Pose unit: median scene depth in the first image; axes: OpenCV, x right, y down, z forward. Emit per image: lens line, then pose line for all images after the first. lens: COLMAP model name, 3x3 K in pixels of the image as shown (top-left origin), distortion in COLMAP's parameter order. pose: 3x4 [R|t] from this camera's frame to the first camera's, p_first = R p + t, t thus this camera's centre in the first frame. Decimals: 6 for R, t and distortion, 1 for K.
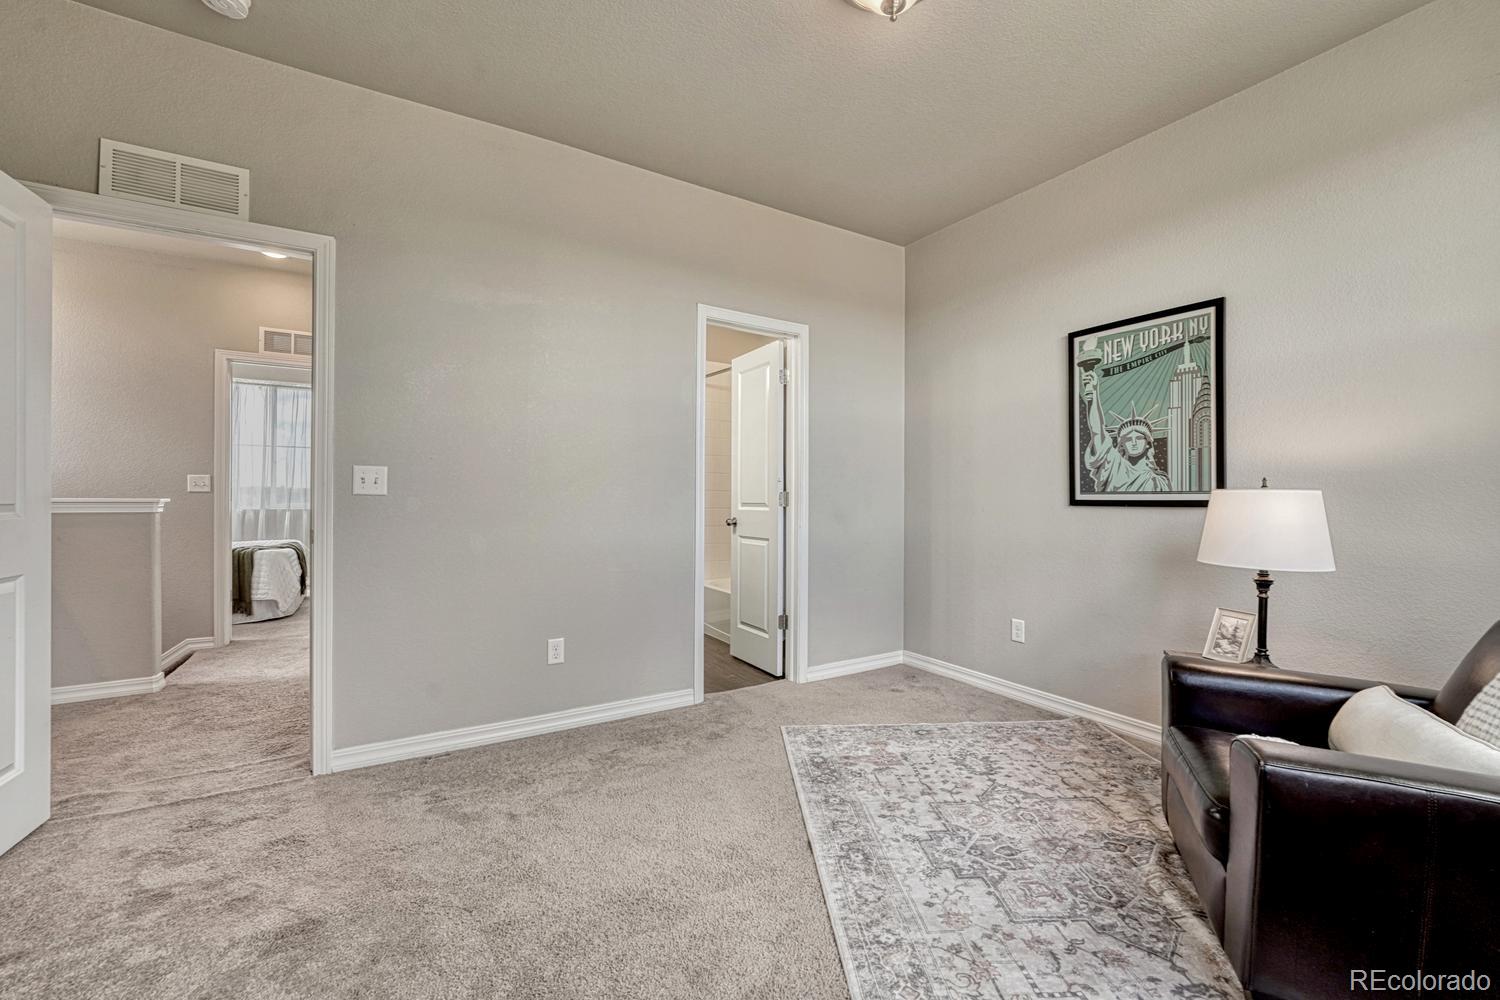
lens RADIAL K [[612.5, 0, 750.0], [0, 612.5, 500.0], [0, 0, 1]] dist [-0.001162, -0.000037]
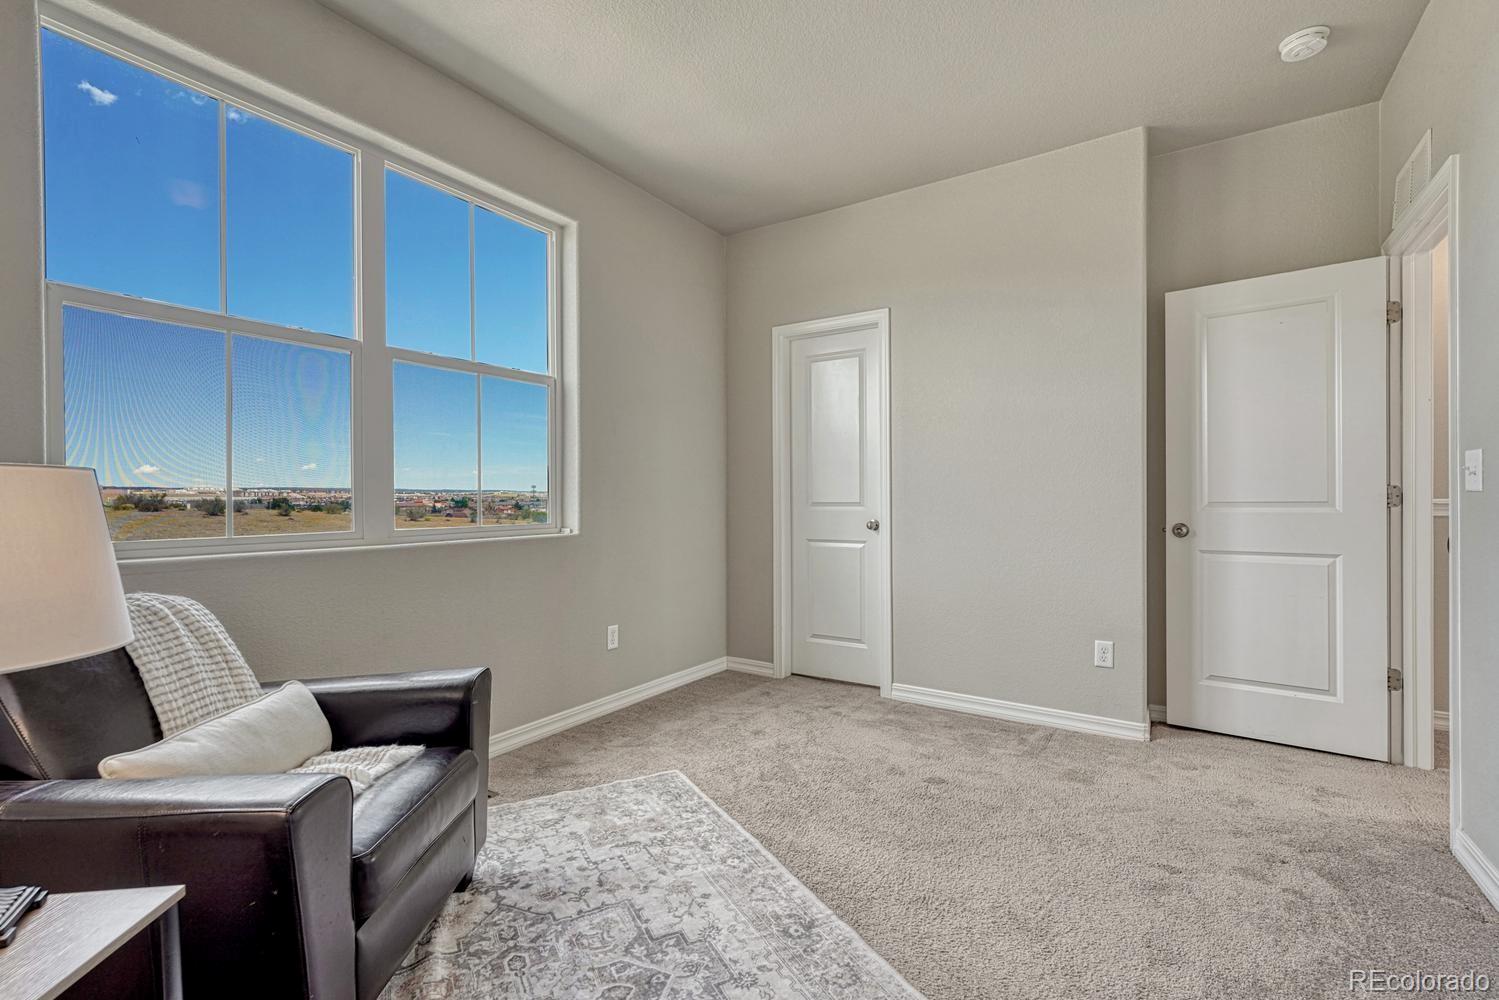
lens RADIAL K [[671.2, 0, 749.5], [0, 671.2, 500.0], [0, 0, 1]] dist [-0.000732, -0.000114]
pose [[-0.898963, -0.003149, -0.438013, 0.461760], [-0.004906, 0.999984, 0.002881, 0.000691], [0.437997, 0.004739, -0.898964, 1.307695]]
